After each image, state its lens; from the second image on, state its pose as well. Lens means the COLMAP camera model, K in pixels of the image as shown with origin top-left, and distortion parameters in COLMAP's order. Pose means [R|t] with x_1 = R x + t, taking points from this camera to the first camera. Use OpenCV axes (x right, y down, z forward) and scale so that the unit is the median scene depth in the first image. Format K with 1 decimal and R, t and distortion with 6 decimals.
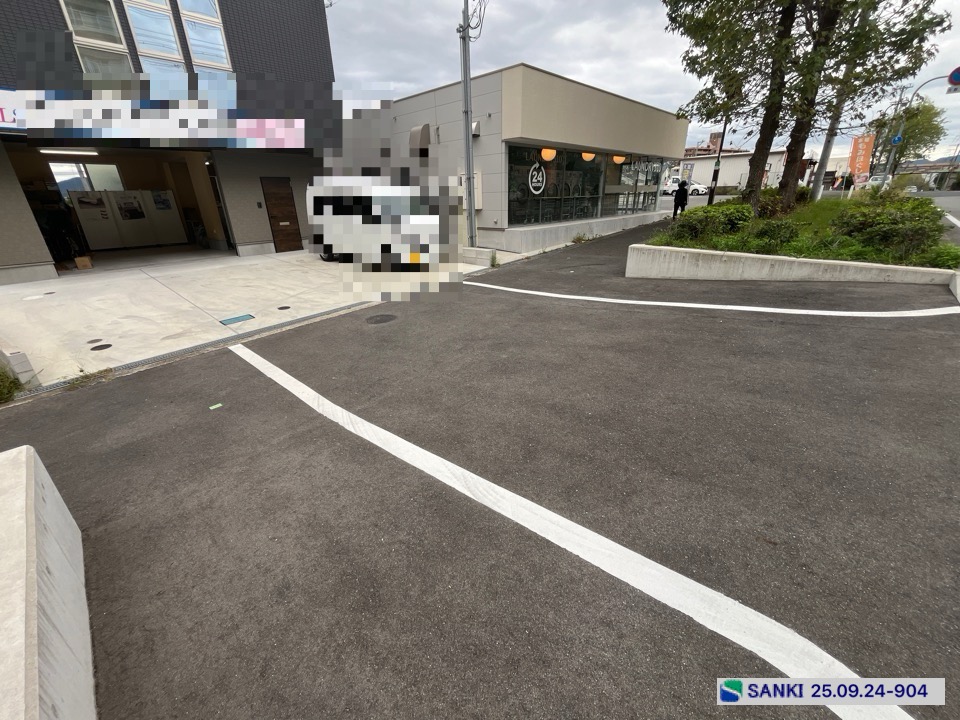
lens RADIAL K [[390.0, 0, 476.6], [0, 390.0, 360.6], [0, 0, 1]] dist [-0.003396, 0.000492]
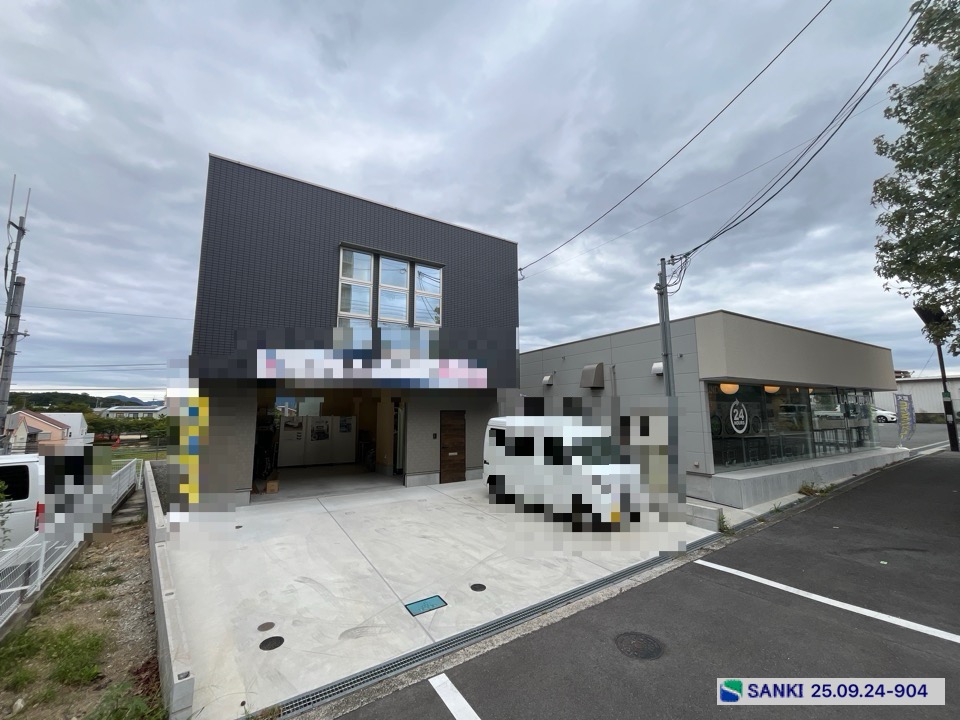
lens RADIAL K [[390.0, 0, 476.6], [0, 390.0, 360.6], [0, 0, 1]] dist [-0.003396, 0.000492]
pose [[0.961920, -0.016075, -0.272859, -0.230619], [-0.123308, 0.865393, -0.485685, -0.120636], [0.243938, 0.500836, 0.830457, 0.120676]]
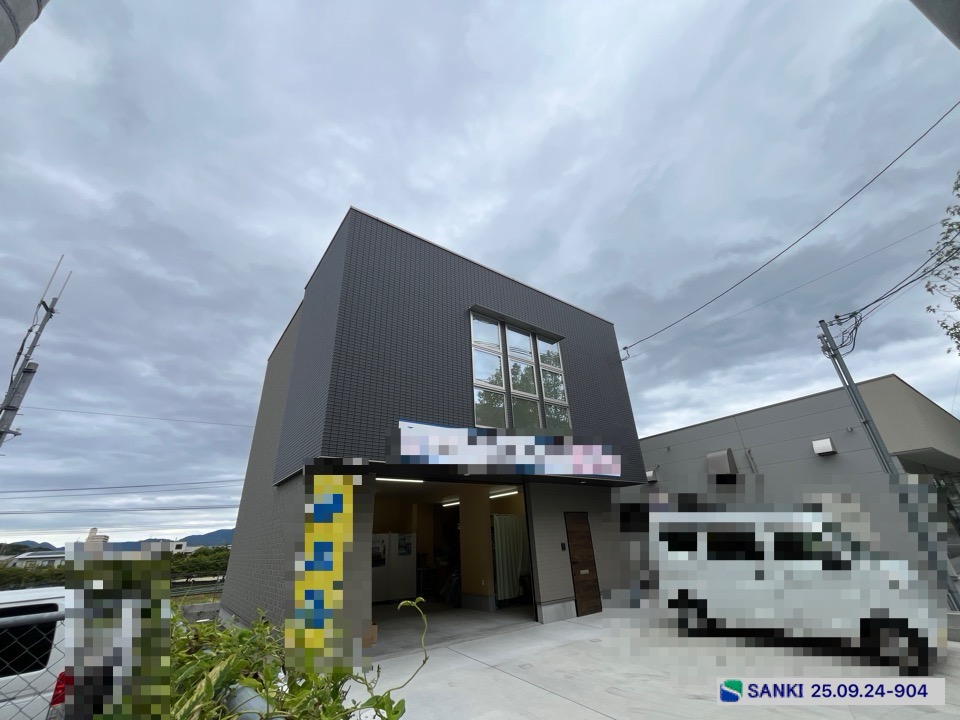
lens RADIAL K [[390.0, 0, 475.0], [0, 390.0, 361.2], [0, 0, 1]] dist [-0.003396, 0.000492]
pose [[0.977936, -0.105050, -0.180571, -0.724112], [-0.062172, 0.678846, -0.731644, -0.089871], [0.199439, 0.726727, 0.657336, 0.234844]]
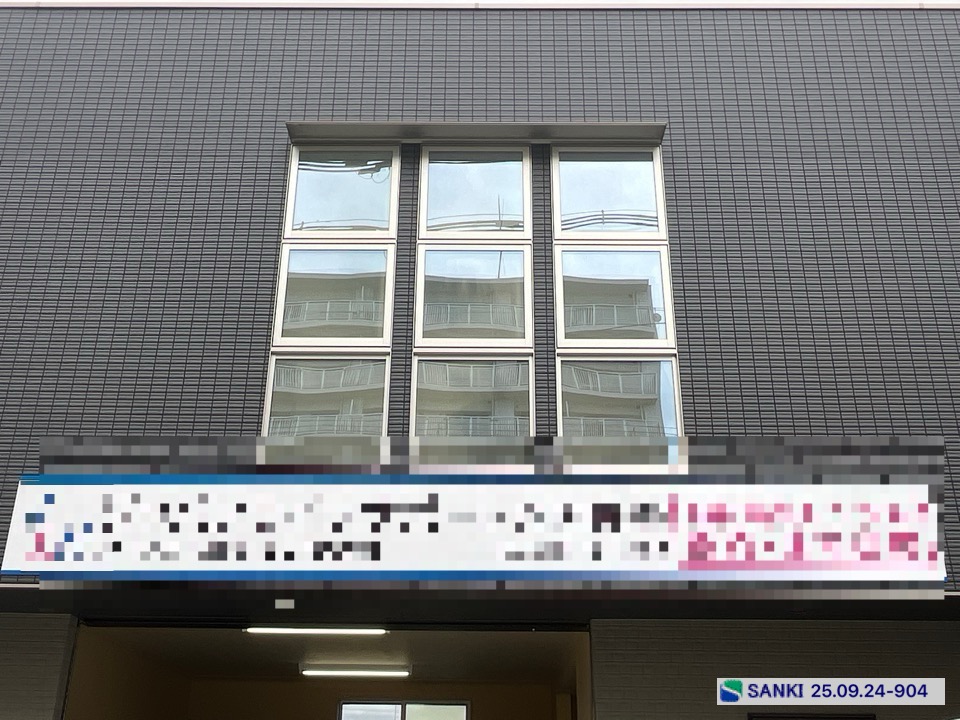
lens RADIAL K [[1055.1, 0, 479.0], [0, 1055.1, 342.3], [0, 0, 1]] dist [0.018287, 0.000000]
pose [[0.654878, -0.277018, -0.703133, -0.181648], [-0.326806, 0.735101, -0.593990, -0.259521], [0.681419, 0.618779, 0.390871, 0.638157]]
